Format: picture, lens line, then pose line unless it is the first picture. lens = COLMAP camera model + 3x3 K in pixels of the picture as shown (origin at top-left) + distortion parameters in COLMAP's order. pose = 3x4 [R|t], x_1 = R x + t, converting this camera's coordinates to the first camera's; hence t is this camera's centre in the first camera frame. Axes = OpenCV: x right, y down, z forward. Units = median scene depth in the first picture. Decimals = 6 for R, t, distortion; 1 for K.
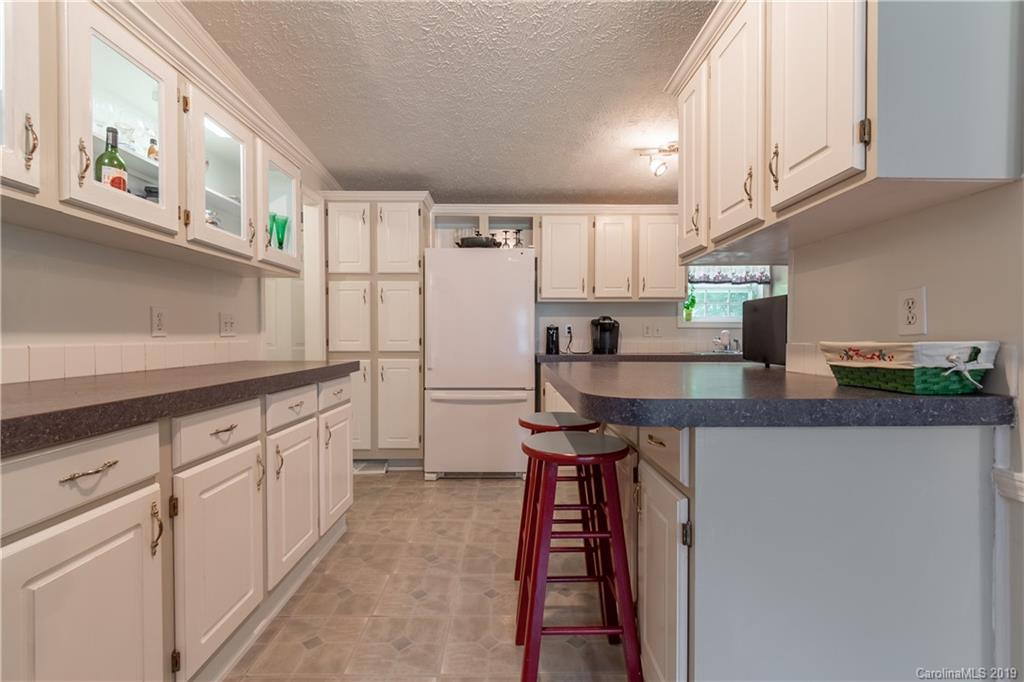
lens RADIAL K [[457.9, 0, 512.0], [0, 457.9, 341.0], [0, 0, 1]] dist [0.006900, -0.001505]
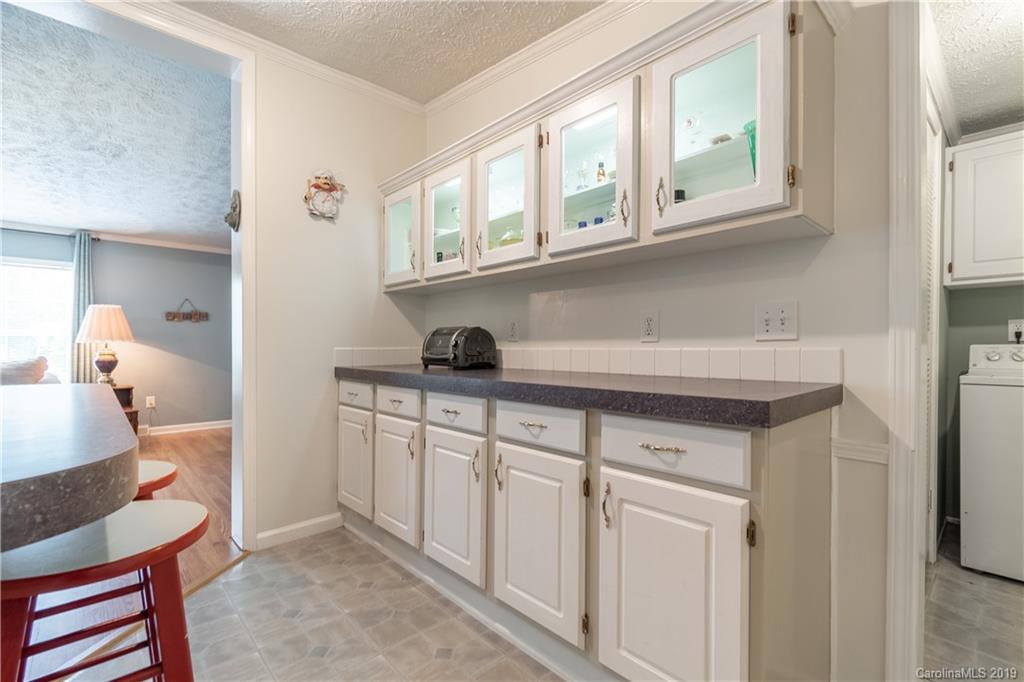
lens RADIAL K [[451.9, 0, 515.5], [0, 451.9, 346.6], [0, 0, 1]] dist [0.000912, -0.000238]
pose [[-0.743782, -0.002988, -0.668416, 0.088899], [-0.007010, 0.999970, 0.003330, -0.001753], [0.668386, 0.007162, -0.743780, 1.614110]]
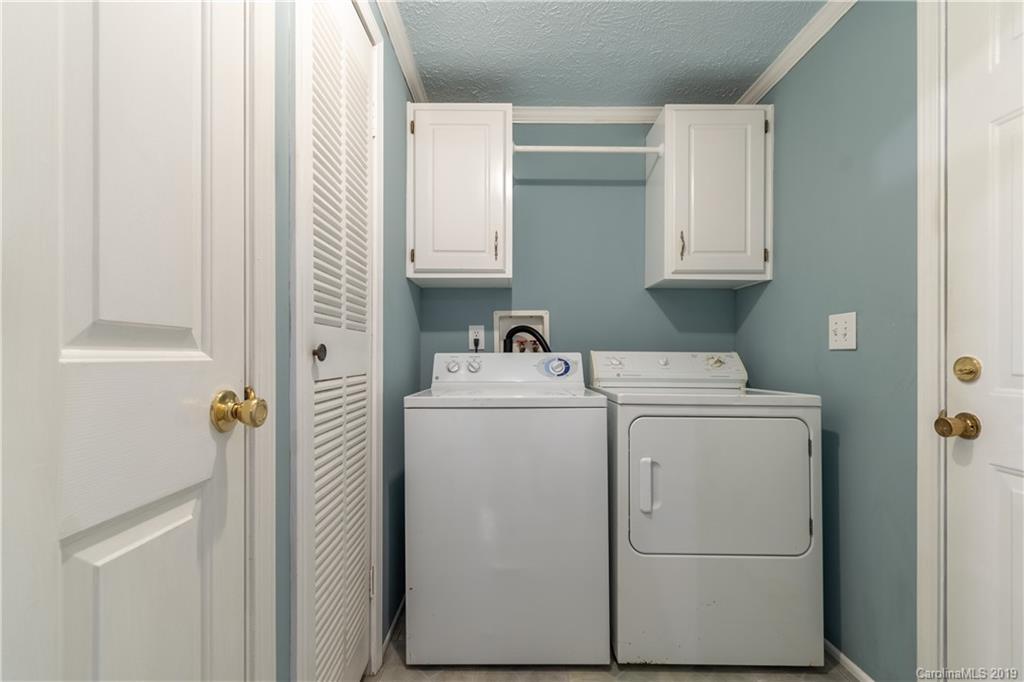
lens RADIAL K [[457.9, 0, 512.0], [0, 457.9, 341.0], [0, 0, 1]] dist [0.006900, -0.001505]
pose [[-0.003385, -0.032609, -0.999462, -0.707445], [-0.006121, 0.999450, -0.032588, -0.007140], [0.999976, 0.006007, -0.003583, 1.715748]]
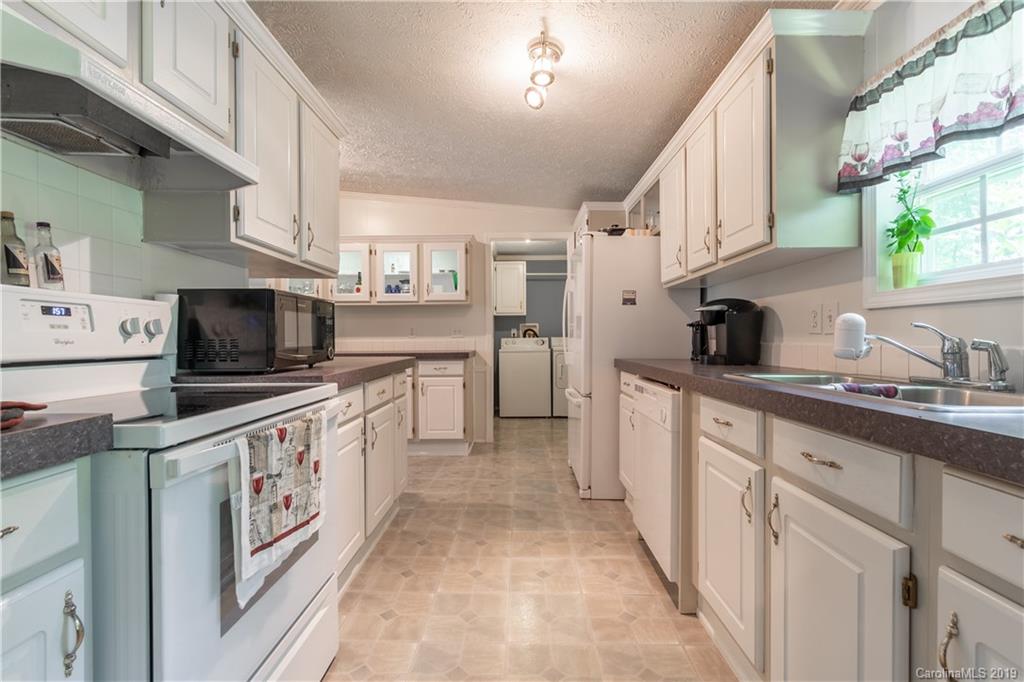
lens RADIAL K [[457.9, 0, 512.0], [0, 457.9, 341.0], [0, 0, 1]] dist [0.006900, -0.001505]
pose [[-0.025789, 0.003813, -0.999660, 1.784525], [-0.001366, 0.999992, 0.003849, -0.003895], [0.999666, 0.001465, -0.025784, 1.695321]]
